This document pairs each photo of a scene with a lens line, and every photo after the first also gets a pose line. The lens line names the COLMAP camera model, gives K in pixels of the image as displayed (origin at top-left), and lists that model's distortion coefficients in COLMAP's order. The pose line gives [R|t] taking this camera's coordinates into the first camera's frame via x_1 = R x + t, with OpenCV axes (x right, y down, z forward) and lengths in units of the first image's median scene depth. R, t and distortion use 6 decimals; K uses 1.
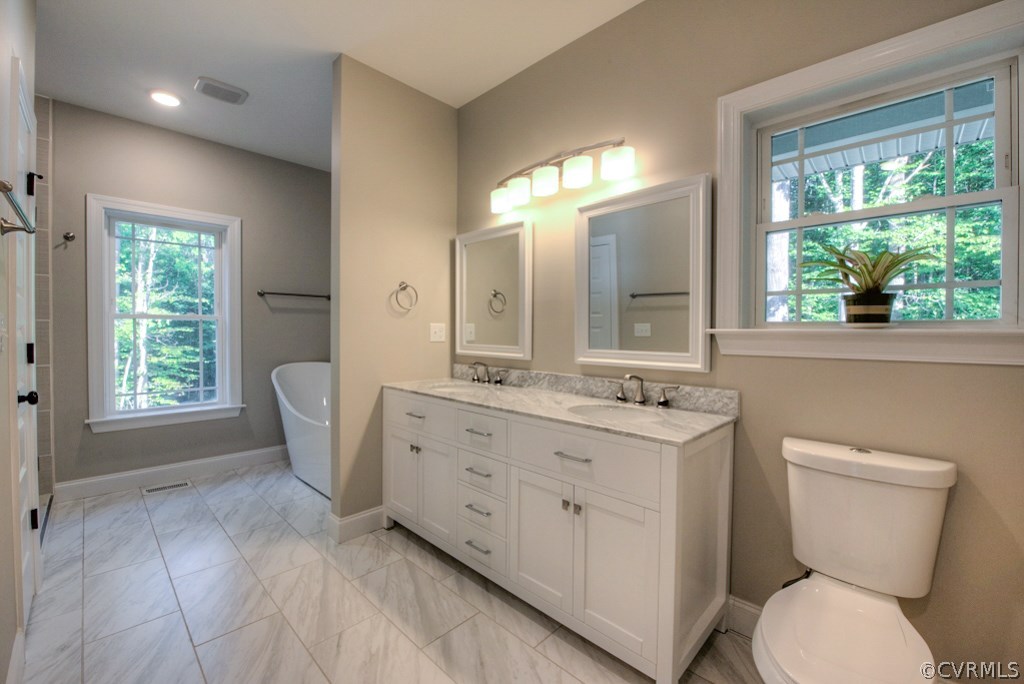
lens RADIAL K [[416.7, 0, 511.1], [0, 416.7, 336.8], [0, 0, 1]] dist [-0.015278, -0.000522]
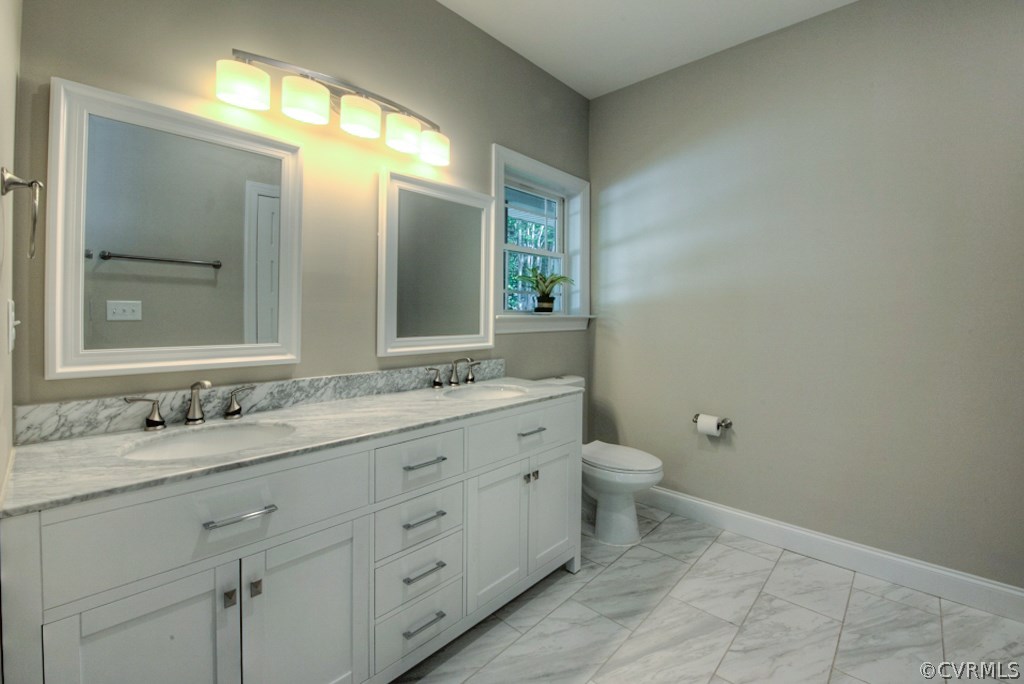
lens RADIAL K [[440.7, 0, 518.5], [0, 440.7, 314.3], [0, 0, 1]] dist [-0.018031, -0.000984]
pose [[-0.032826, -0.010548, 0.999405, -0.543276], [0.004505, 0.999933, 0.010702, -0.021195], [-0.999451, 0.004853, -0.032776, 0.565914]]
